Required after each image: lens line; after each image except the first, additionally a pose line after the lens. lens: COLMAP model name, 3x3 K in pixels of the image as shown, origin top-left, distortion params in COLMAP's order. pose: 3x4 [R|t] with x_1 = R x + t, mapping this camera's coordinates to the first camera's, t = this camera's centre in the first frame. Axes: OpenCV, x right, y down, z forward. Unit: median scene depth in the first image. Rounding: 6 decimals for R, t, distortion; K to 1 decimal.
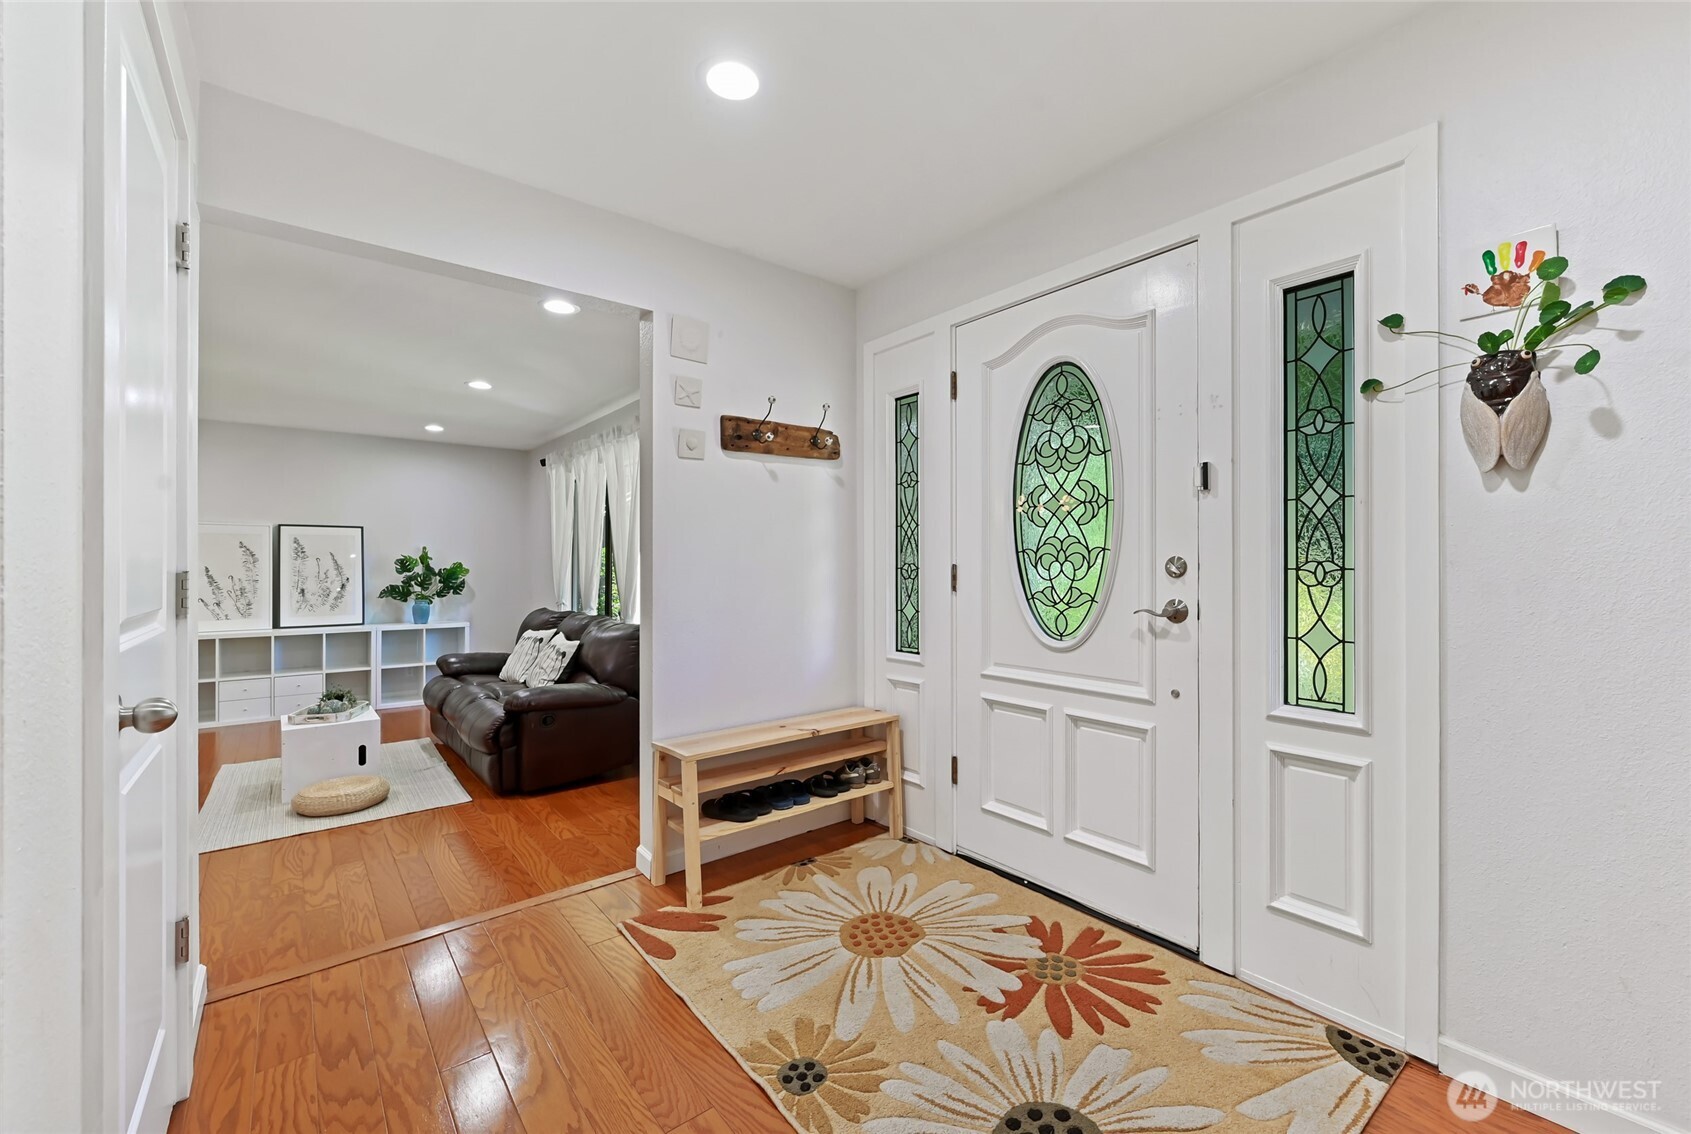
lens RADIAL K [[698.2, 0, 845.5], [0, 698.2, 567.0], [0, 0, 1]] dist [-0.001588, -0.000155]
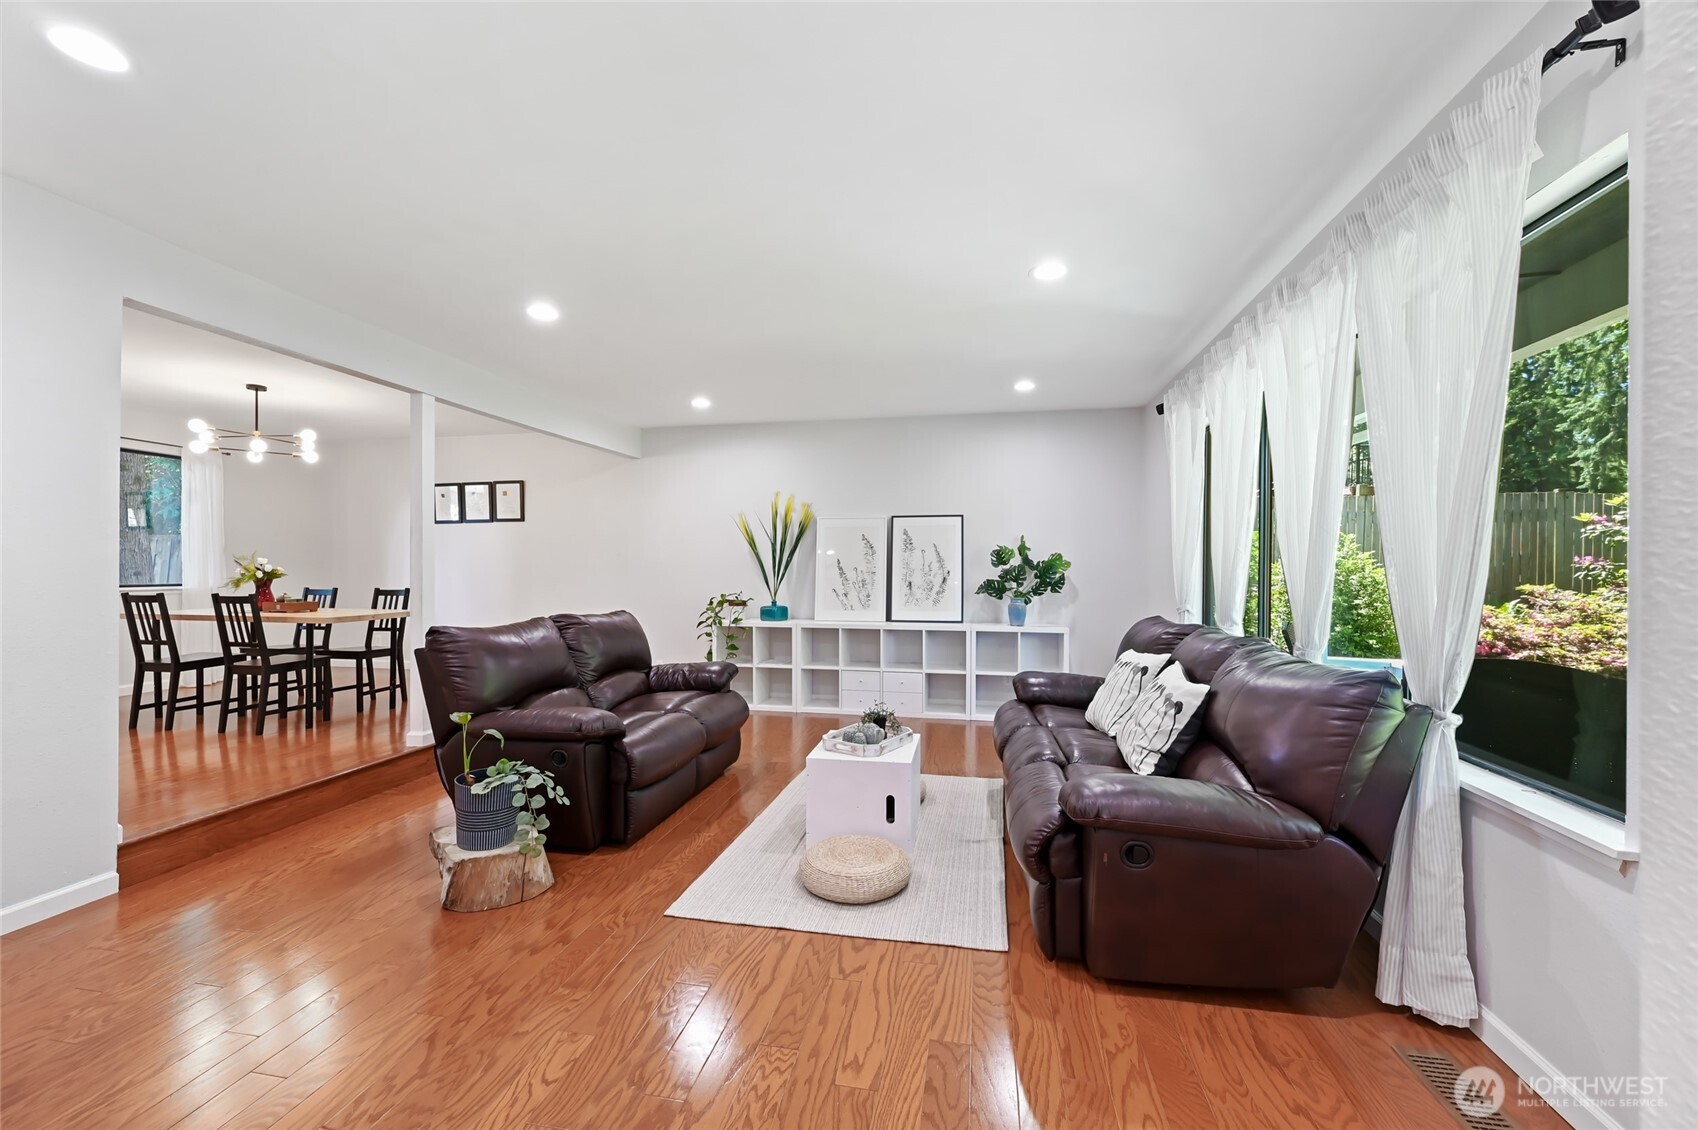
lens RADIAL K [[683.3, 0, 849.0], [0, 683.3, 565.0], [0, 0, 1]] dist [0.000726, 0.000013]
pose [[0.651413, 0.000118, -0.758723, -0.123210], [-0.005206, 0.999977, -0.004314, 0.013322], [0.758705, 0.006760, 0.651399, 0.337582]]
